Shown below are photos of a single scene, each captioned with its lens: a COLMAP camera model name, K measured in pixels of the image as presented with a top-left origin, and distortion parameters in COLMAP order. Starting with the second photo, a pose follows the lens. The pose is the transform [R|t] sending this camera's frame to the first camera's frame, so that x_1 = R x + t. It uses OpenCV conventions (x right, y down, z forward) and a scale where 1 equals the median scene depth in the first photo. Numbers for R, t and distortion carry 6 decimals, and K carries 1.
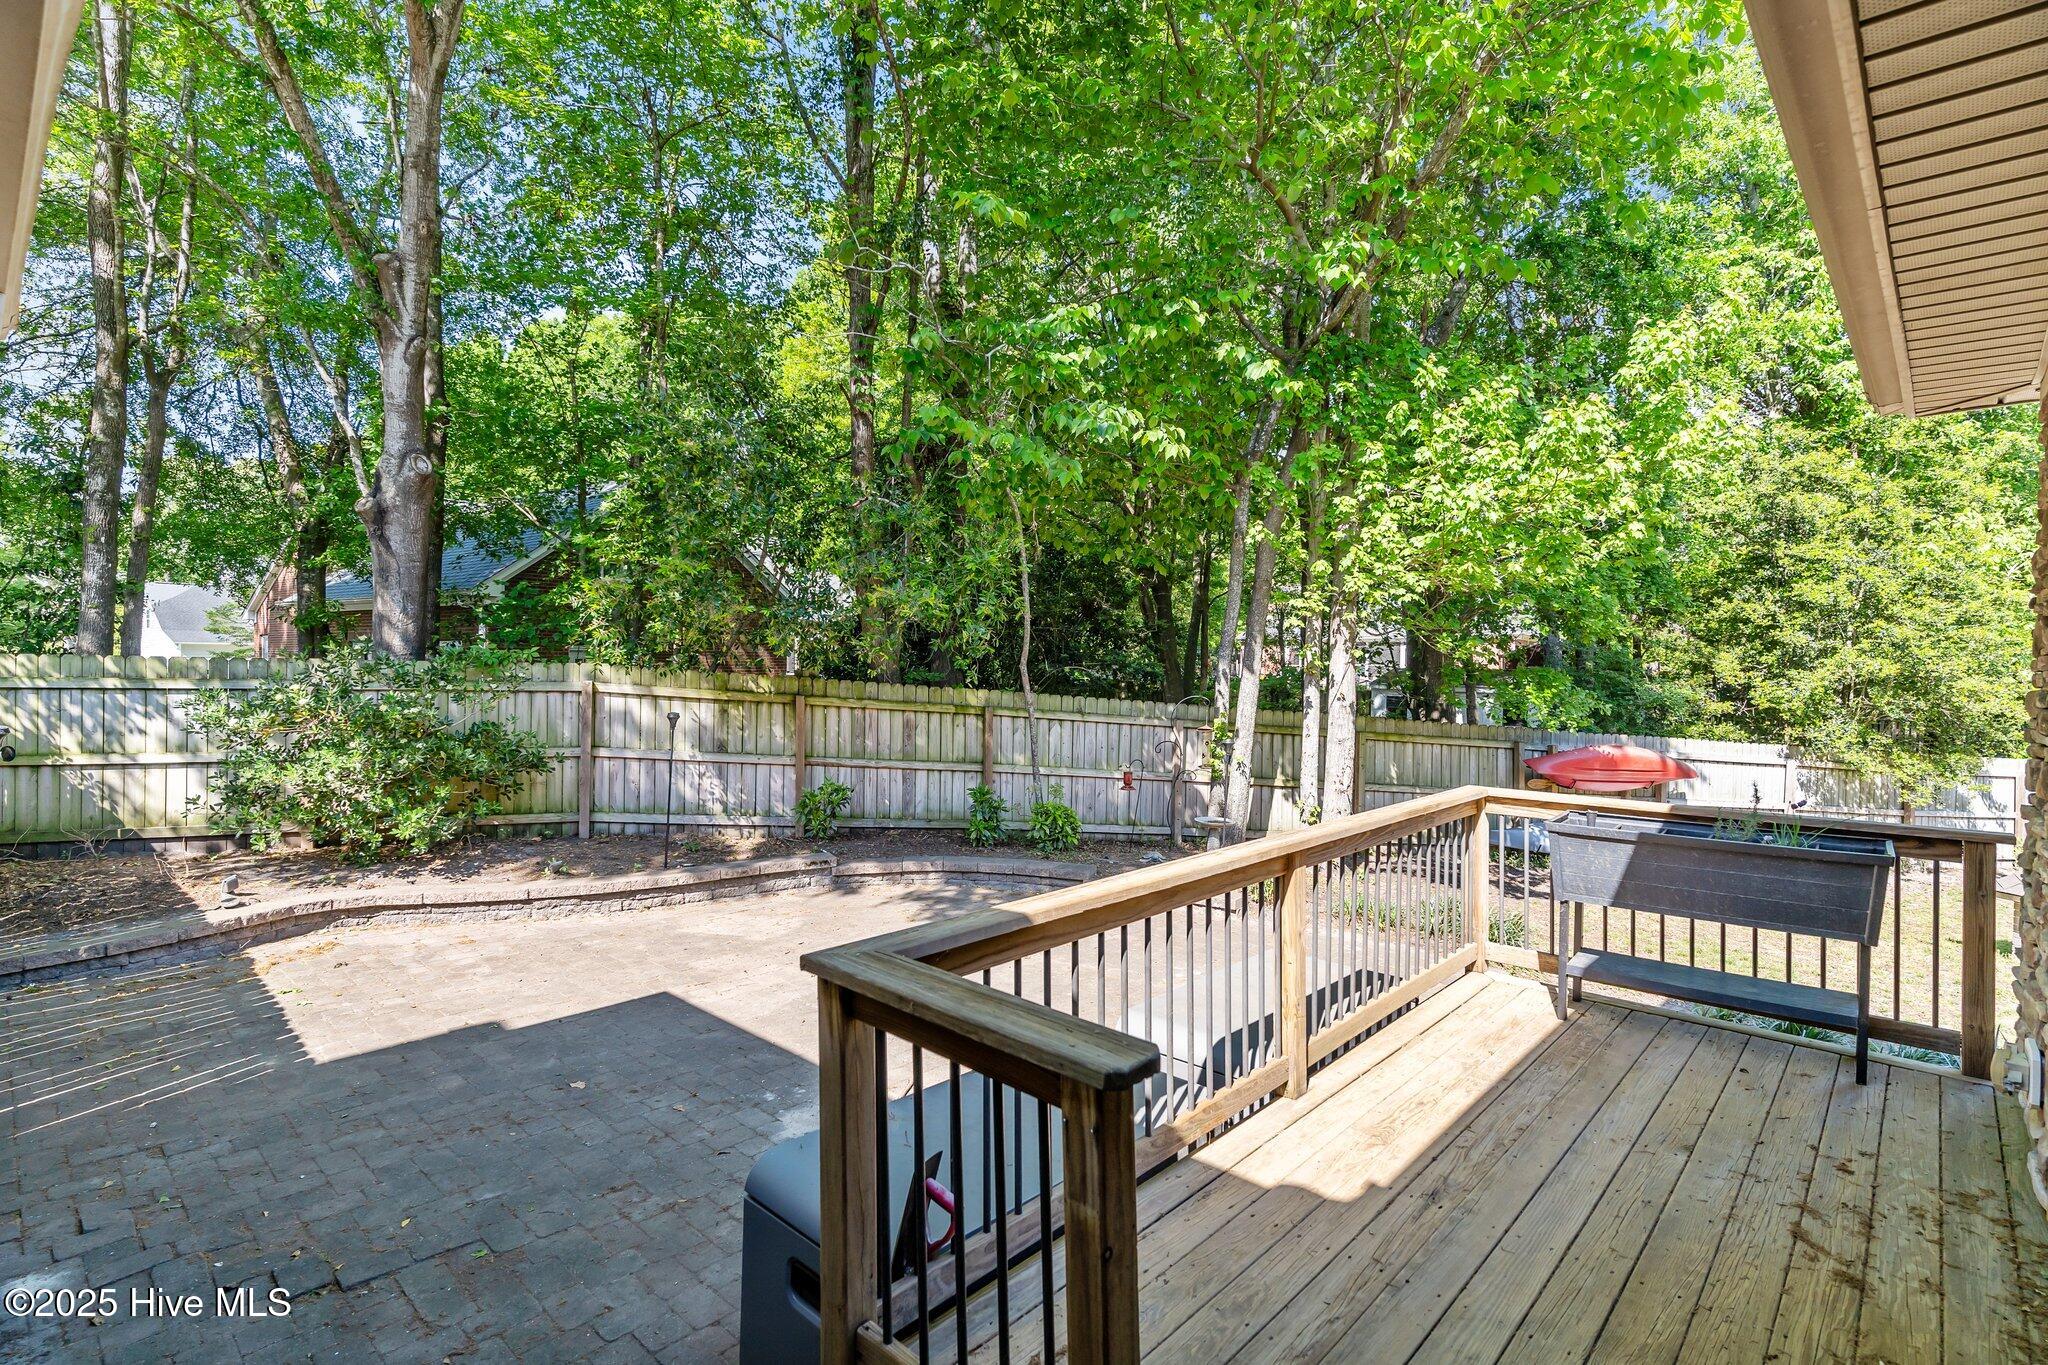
lens RADIAL K [[1009.5, 0, 1031.3], [0, 1009.5, 675.4], [0, 0, 1]] dist [-0.006853, -0.002042]
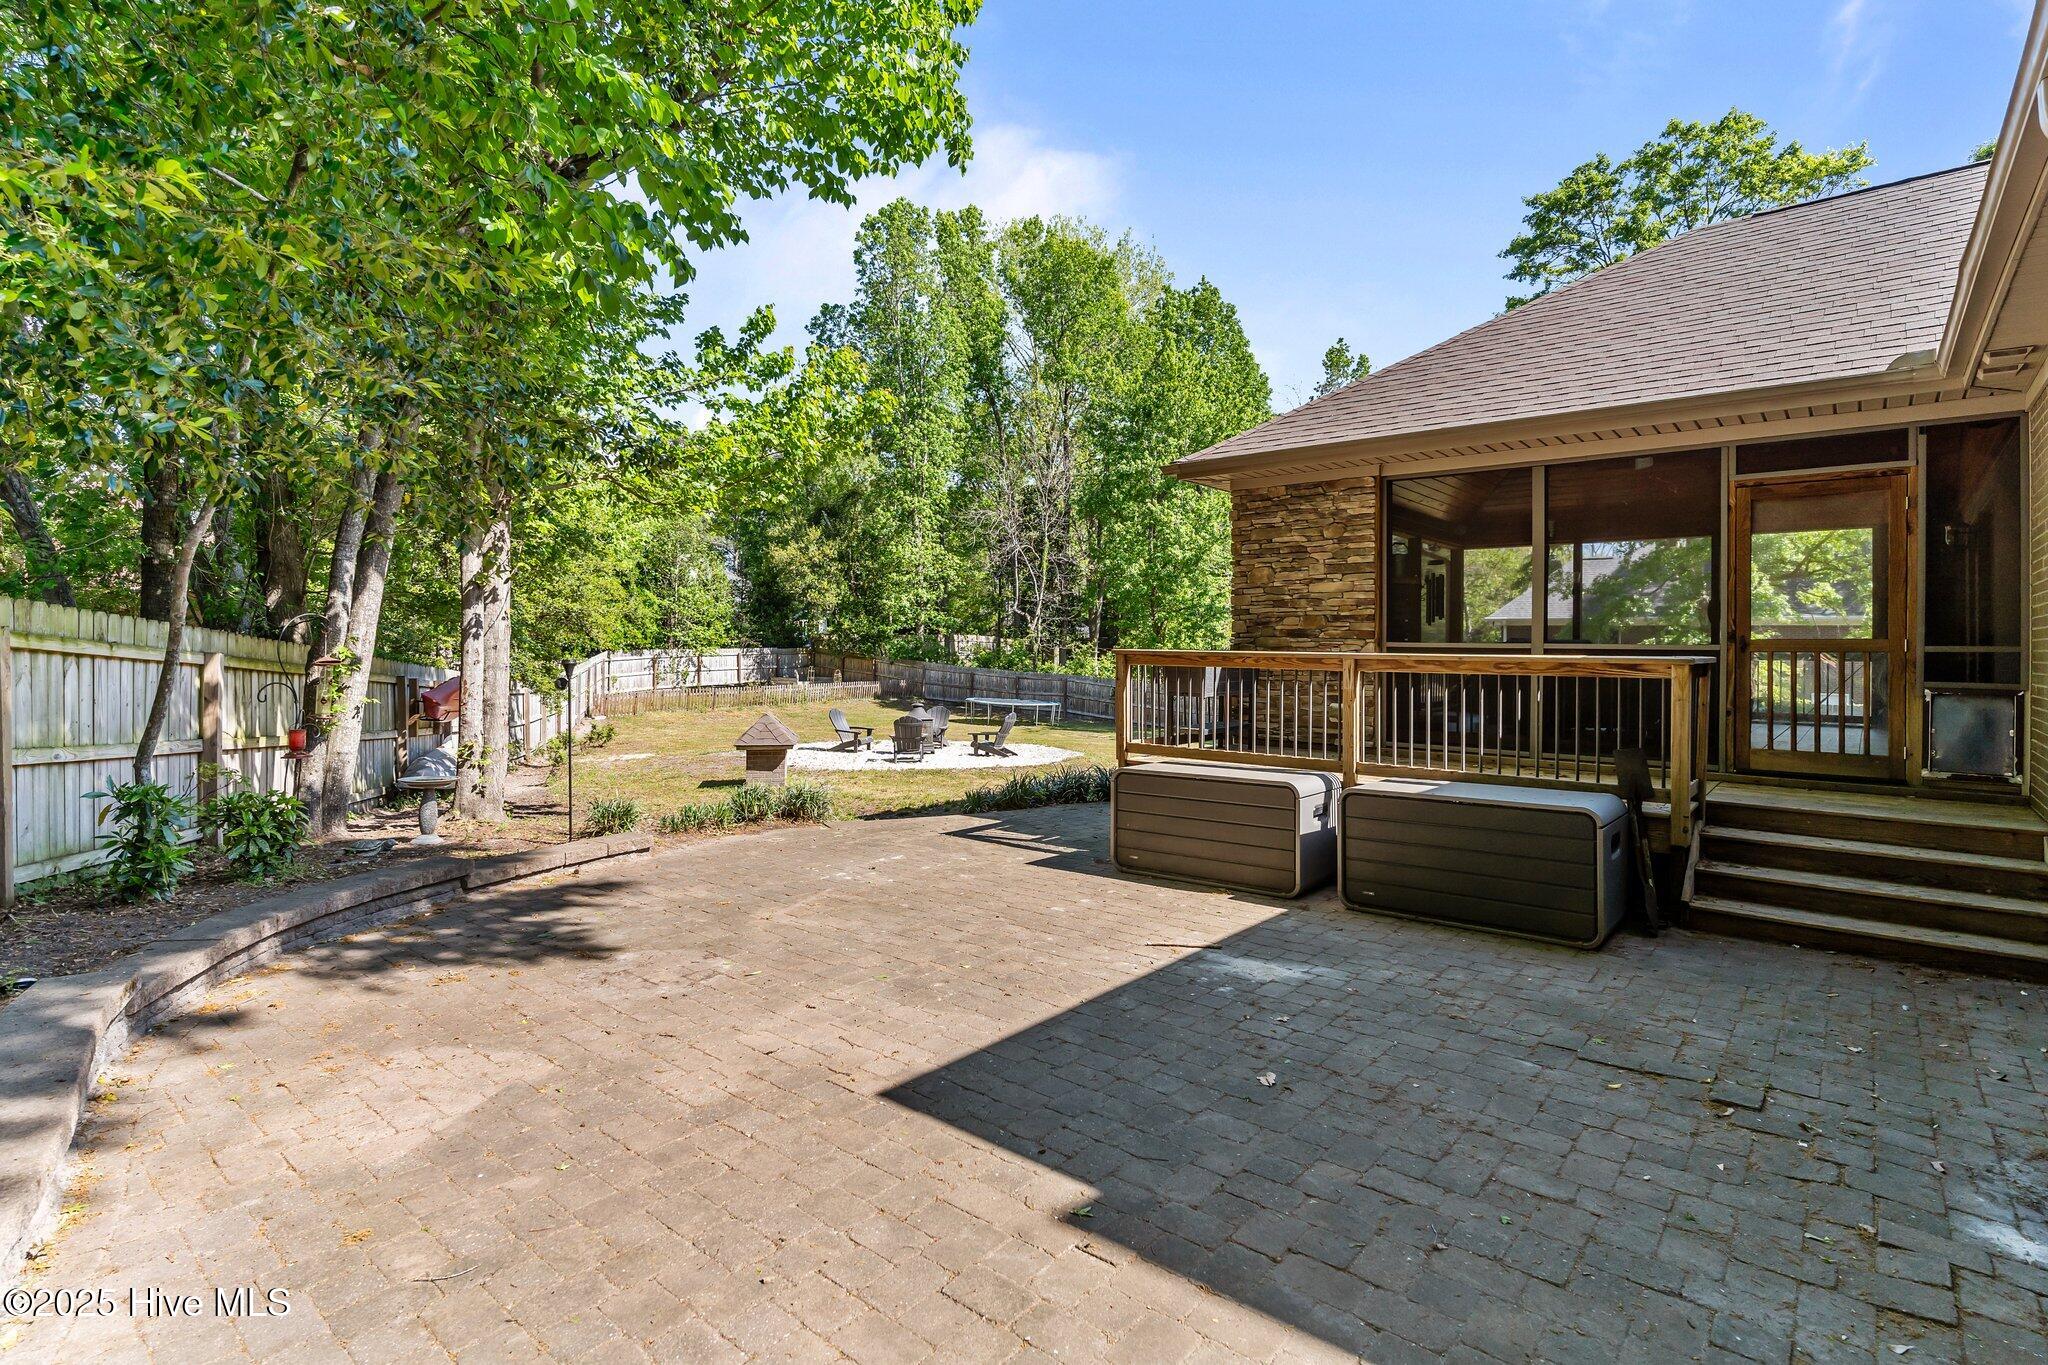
lens RADIAL K [[1009.5, 0, 1030.6], [0, 1009.5, 661.4], [0, 0, 1]] dist [-0.006853, -0.002042]
pose [[-0.067795, -0.019871, 0.997501, -0.979684], [0.008834, 0.999750, 0.020517, 0.077421], [-0.997660, 0.010203, -0.067603, 1.034694]]
